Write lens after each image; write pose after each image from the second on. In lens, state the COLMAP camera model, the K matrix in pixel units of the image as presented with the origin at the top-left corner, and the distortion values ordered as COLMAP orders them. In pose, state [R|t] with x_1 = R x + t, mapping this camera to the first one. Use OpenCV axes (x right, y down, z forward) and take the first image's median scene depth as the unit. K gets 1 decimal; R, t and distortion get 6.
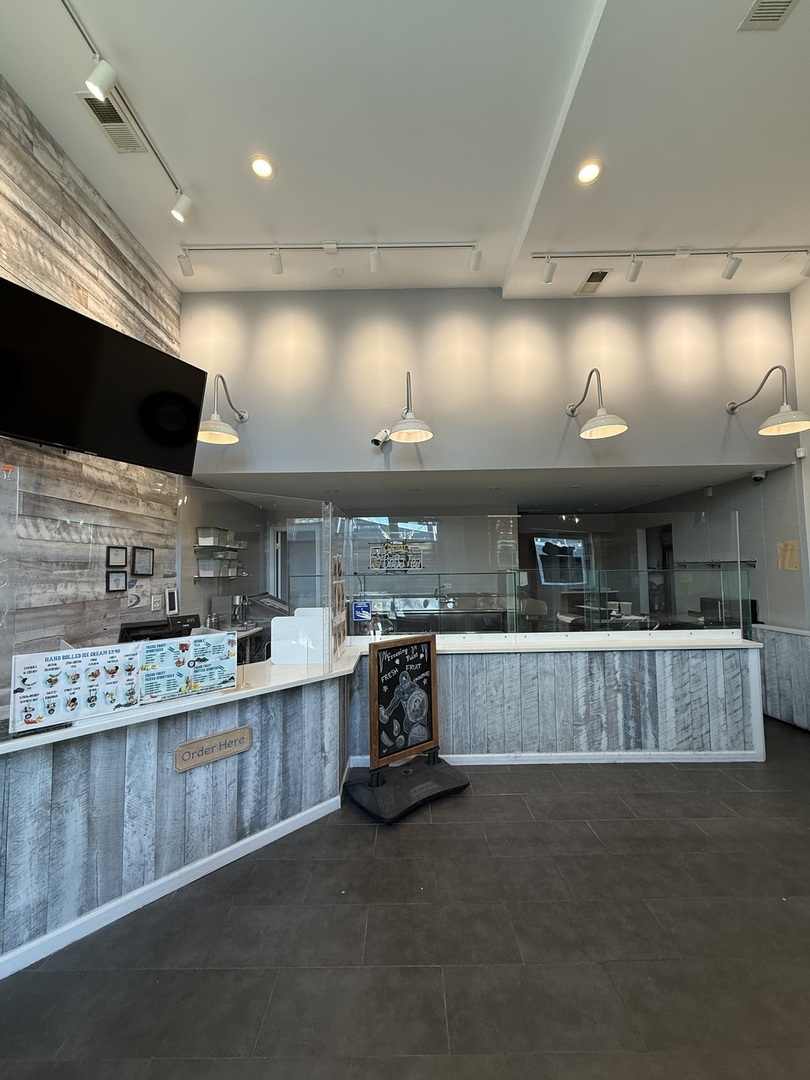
lens RADIAL K [[436.4, 0, 405.0], [0, 436.4, 540.0], [0, 0, 1]] dist [0.000109, -0.000035]
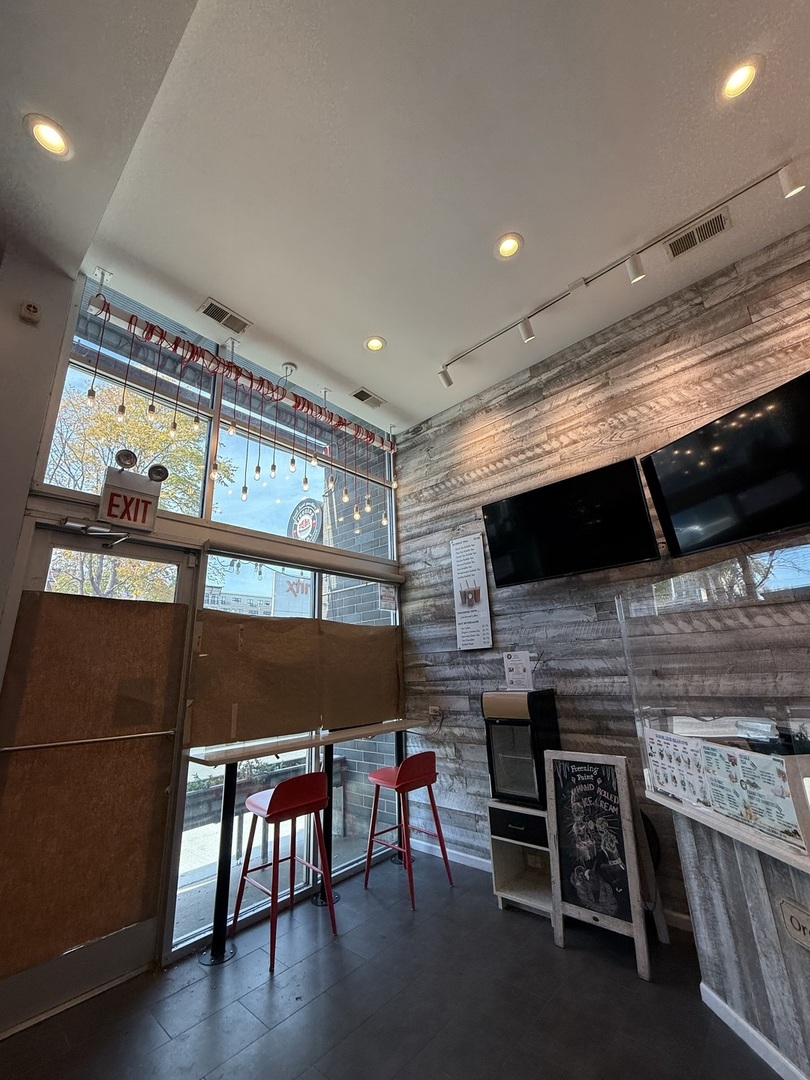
lens RADIAL K [[436.4, 0, 405.0], [0, 436.4, 540.0], [0, 0, 1]] dist [0.000109, -0.000035]
pose [[-0.666467, -0.175849, -0.724499, 0.489304], [0.091346, 0.945202, -0.313447, 0.041945], [0.739917, -0.275082, -0.613883, 0.948676]]
